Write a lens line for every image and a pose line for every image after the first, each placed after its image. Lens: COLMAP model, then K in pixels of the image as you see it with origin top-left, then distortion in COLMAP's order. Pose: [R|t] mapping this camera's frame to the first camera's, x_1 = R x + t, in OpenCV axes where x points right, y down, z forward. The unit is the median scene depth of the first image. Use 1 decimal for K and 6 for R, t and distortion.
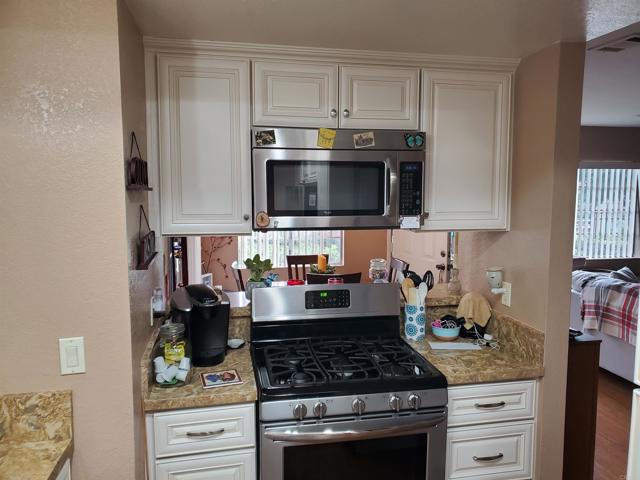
lens RADIAL K [[499.7, 0, 322.5], [0, 499.7, 239.1], [0, 0, 1]] dist [0.168503, -0.346795]
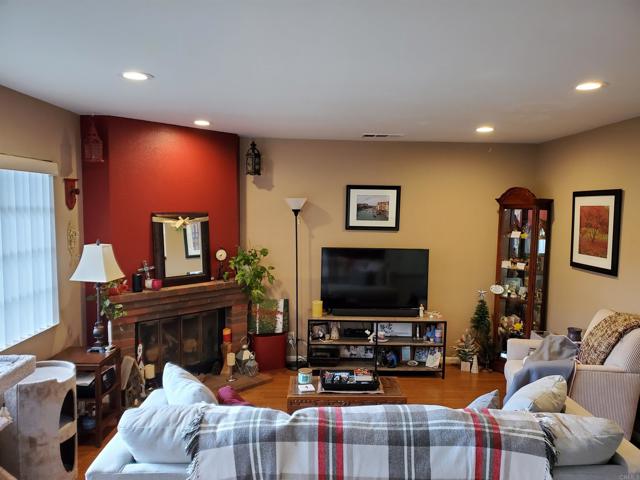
lens RADIAL K [[499.7, 0, 322.5], [0, 499.7, 239.1], [0, 0, 1]] dist [0.168503, -0.346795]
pose [[0.190148, -0.075522, 0.978846, 0.146989], [0.091326, 0.994074, 0.058956, -0.103570], [-0.977498, 0.078184, 0.195918, 0.864432]]
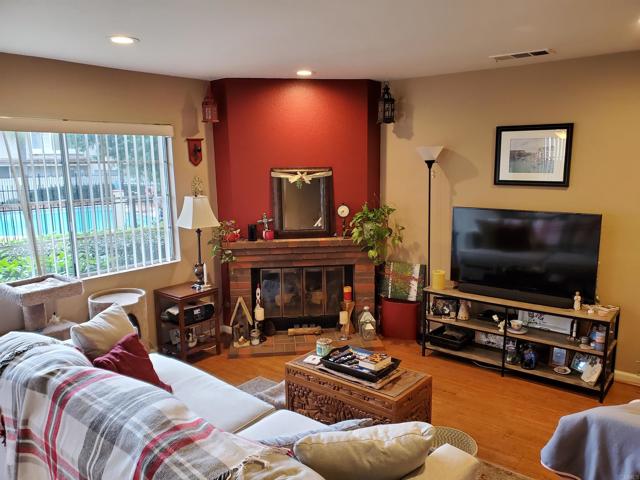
lens RADIAL K [[499.7, 0, 322.5], [0, 499.7, 239.1], [0, 0, 1]] dist [0.168503, -0.346795]
pose [[0.784043, -0.120694, 0.608859, 0.515546], [0.088535, 0.992629, 0.082760, -0.053976], [-0.614360, -0.010982, 0.788949, 0.467013]]
